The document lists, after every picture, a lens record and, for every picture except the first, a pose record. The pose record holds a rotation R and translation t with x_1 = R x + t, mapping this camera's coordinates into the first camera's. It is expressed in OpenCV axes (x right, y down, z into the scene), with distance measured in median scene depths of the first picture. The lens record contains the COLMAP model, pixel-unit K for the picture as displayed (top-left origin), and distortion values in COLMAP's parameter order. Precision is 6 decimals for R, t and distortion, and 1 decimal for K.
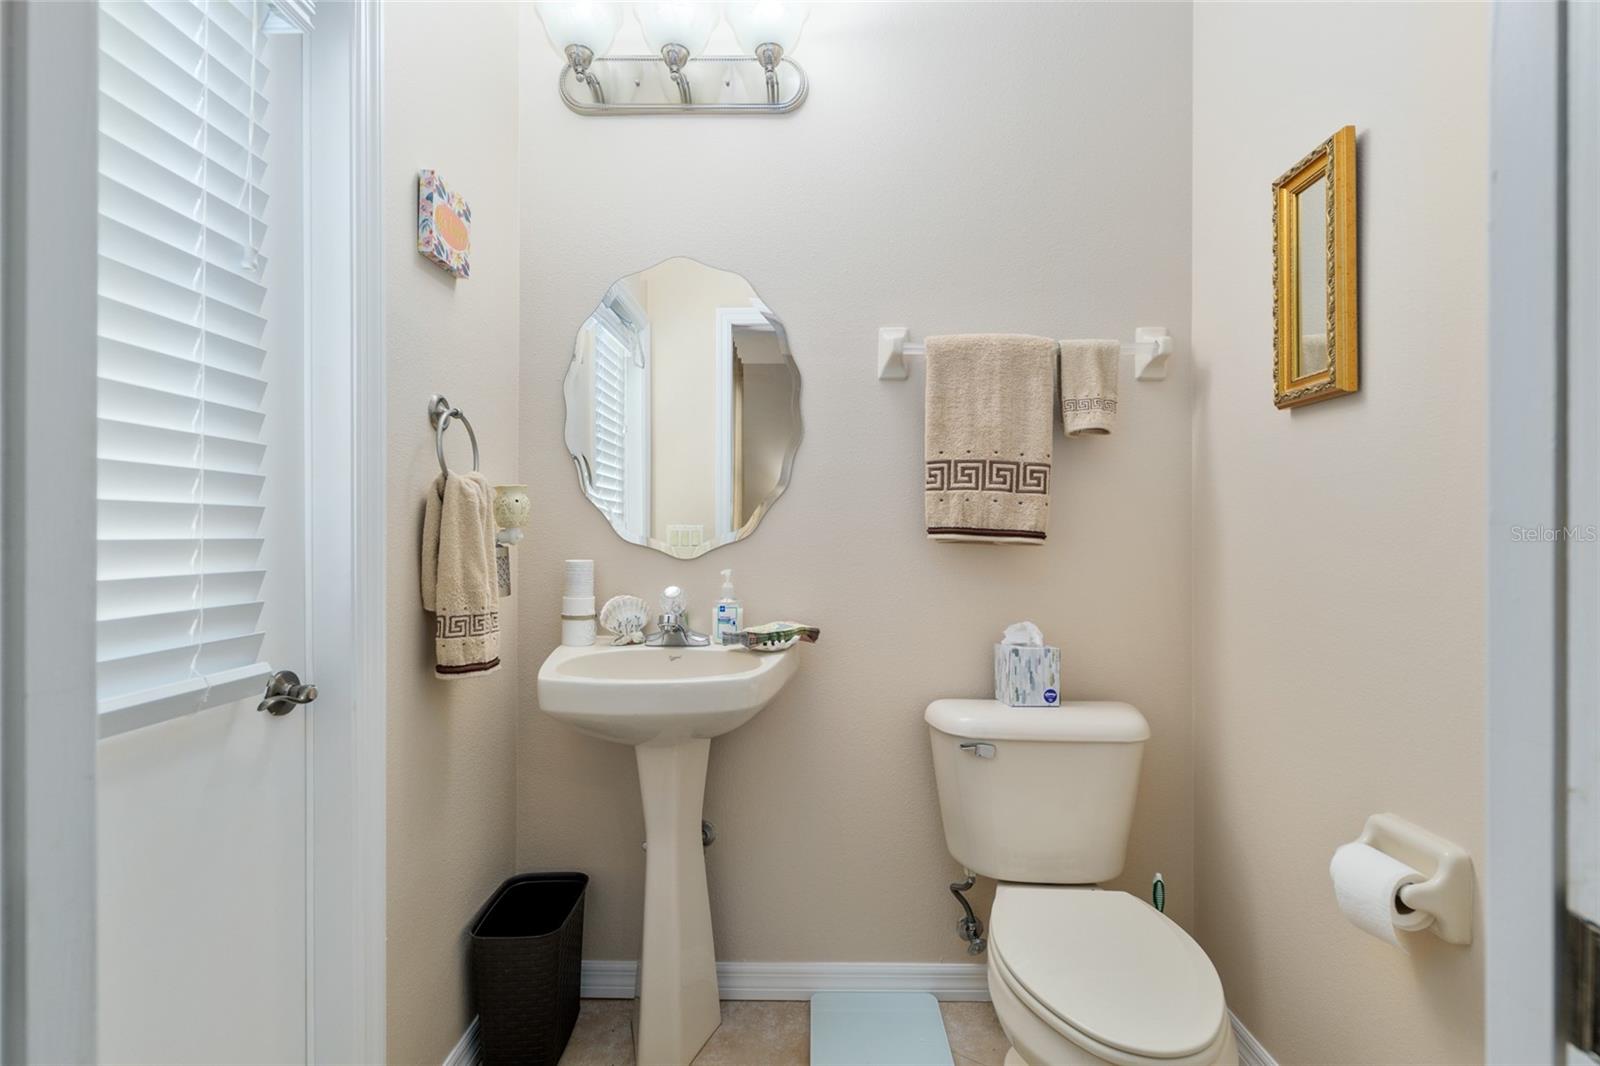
lens RADIAL K [[717.7, 0, 799.9], [0, 717.7, 531.8], [0, 0, 1]] dist [-0.007505, -0.000508]
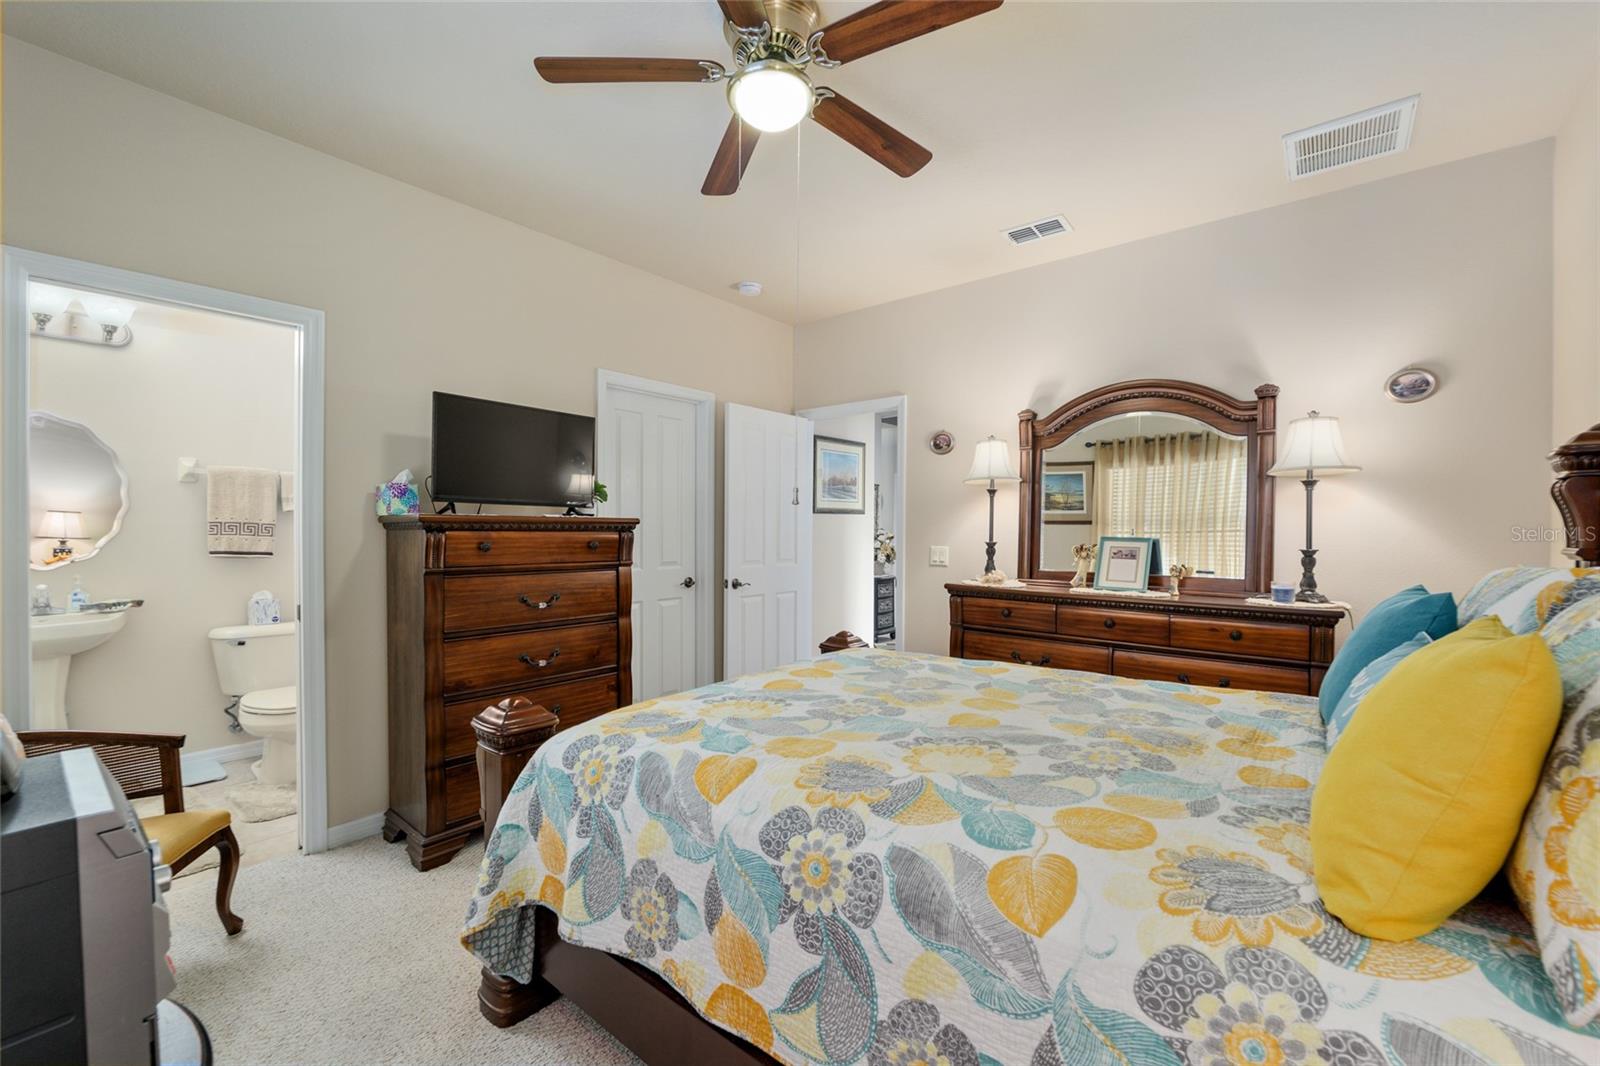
lens RADIAL K [[669.4, 0, 798.8], [0, 669.4, 534.1], [0, 0, 1]] dist [-0.008892, 0.000544]
pose [[0.632446, -0.006858, 0.774574, -0.271838], [-0.003945, 0.999919, 0.012074, -0.093951], [-0.774594, -0.010692, 0.632368, -1.780570]]
